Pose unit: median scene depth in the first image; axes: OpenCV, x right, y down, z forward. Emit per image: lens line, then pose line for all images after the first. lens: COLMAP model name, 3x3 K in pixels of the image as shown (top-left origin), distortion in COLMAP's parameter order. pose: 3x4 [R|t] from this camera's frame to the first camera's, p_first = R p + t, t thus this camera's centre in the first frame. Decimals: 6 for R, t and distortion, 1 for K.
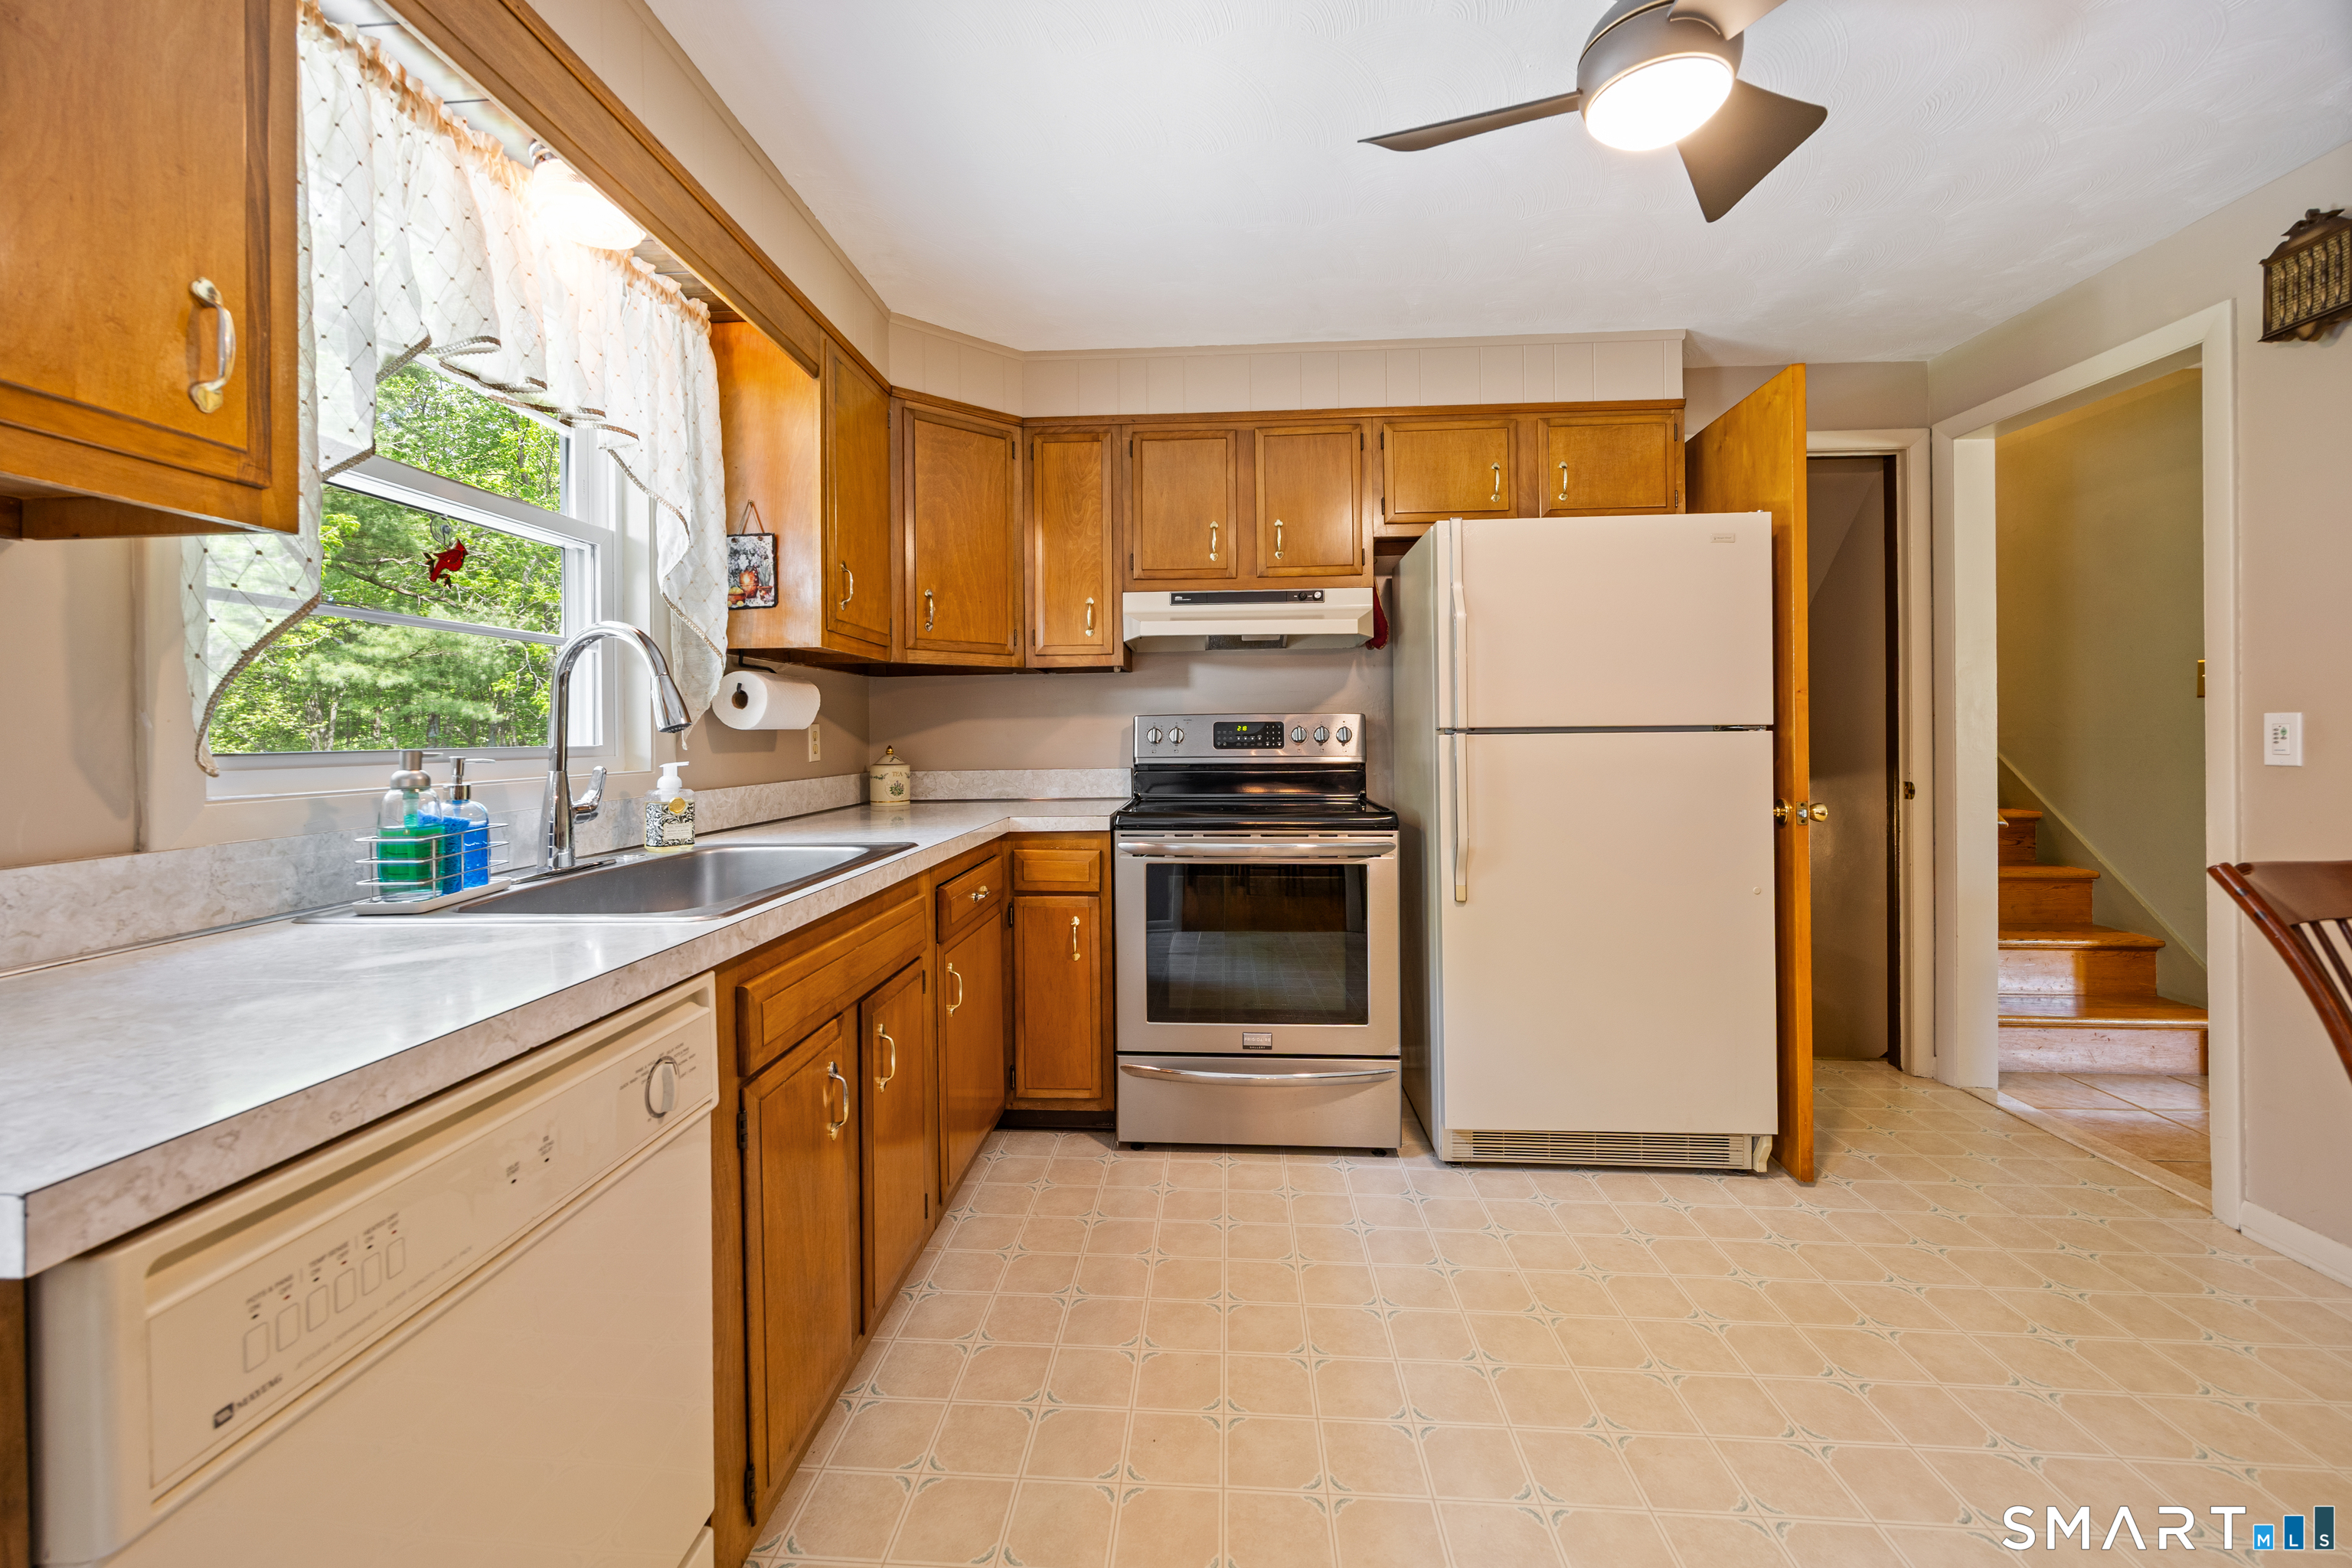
lens RADIAL K [[946.6, 0, 1176.8], [0, 946.6, 736.2], [0, 0, 1]] dist [-0.000597, 0.000027]
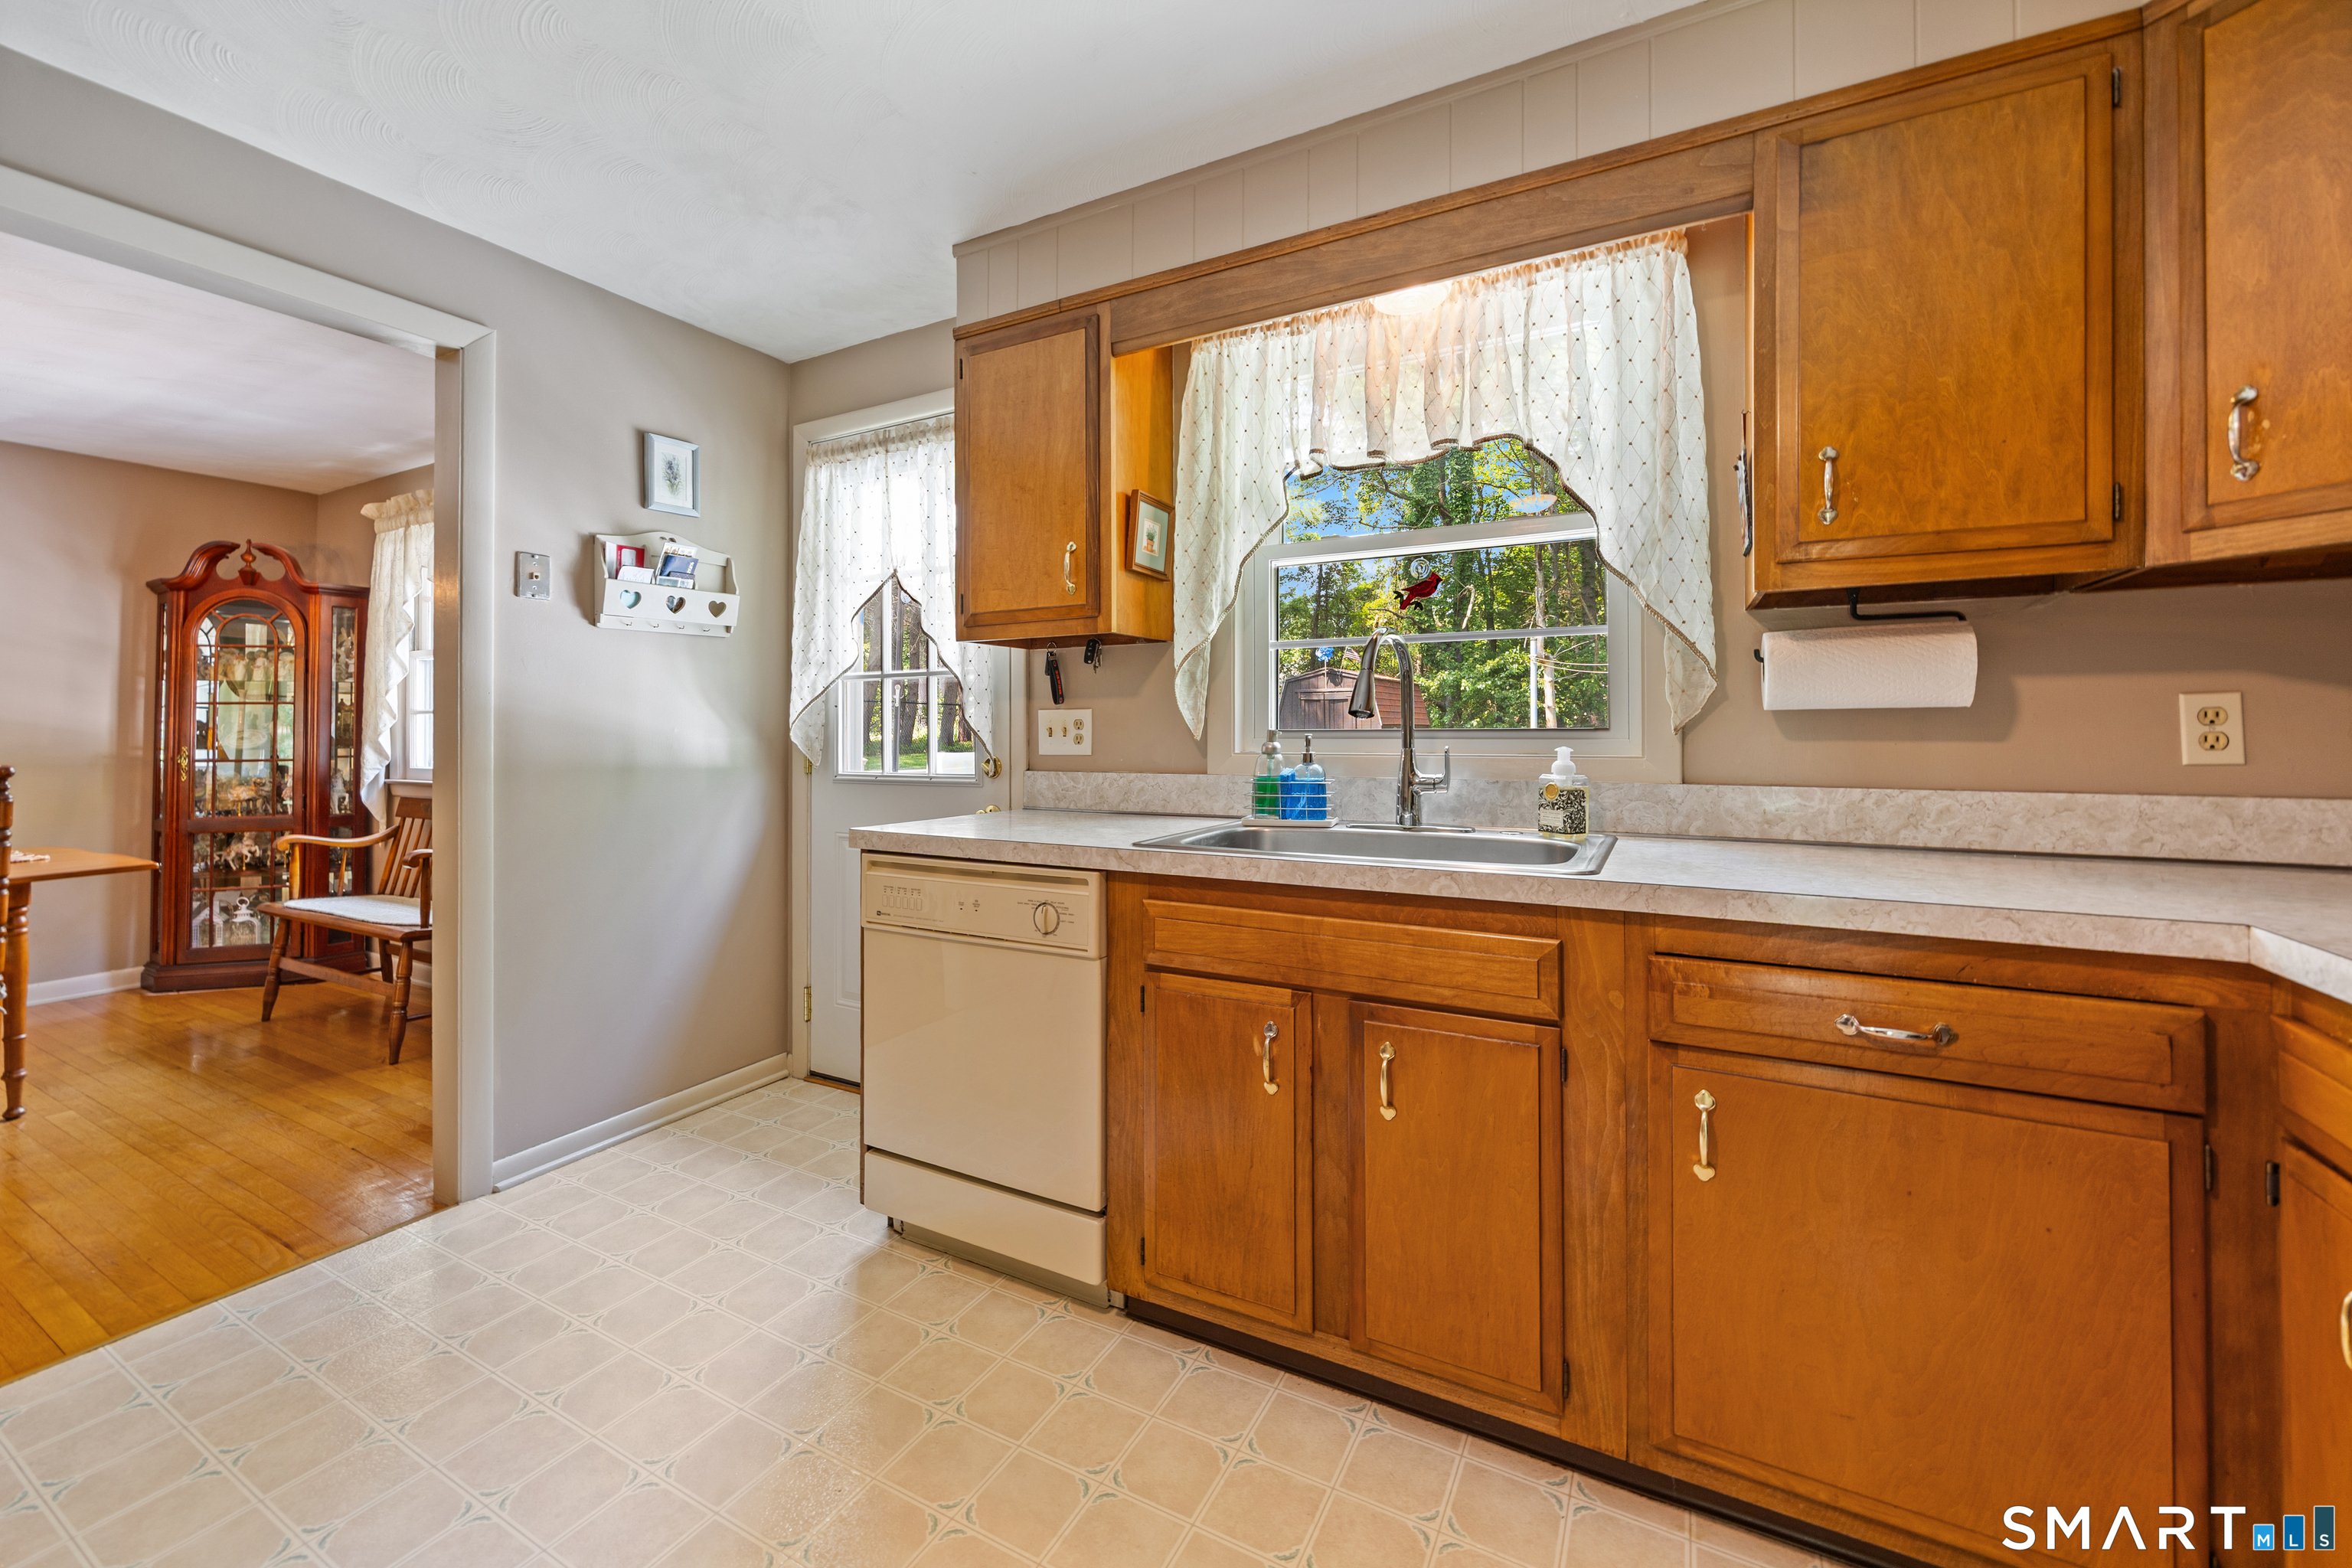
lens RADIAL K [[946.6, 0, 1176.8], [0, 946.6, 736.2], [0, 0, 1]] dist [-0.000597, 0.000027]
pose [[-0.433215, 0.016230, -0.901144, 0.407458], [0.002468, 0.999855, 0.016821, -0.000360], [0.901287, 0.005064, -0.433192, 0.854497]]
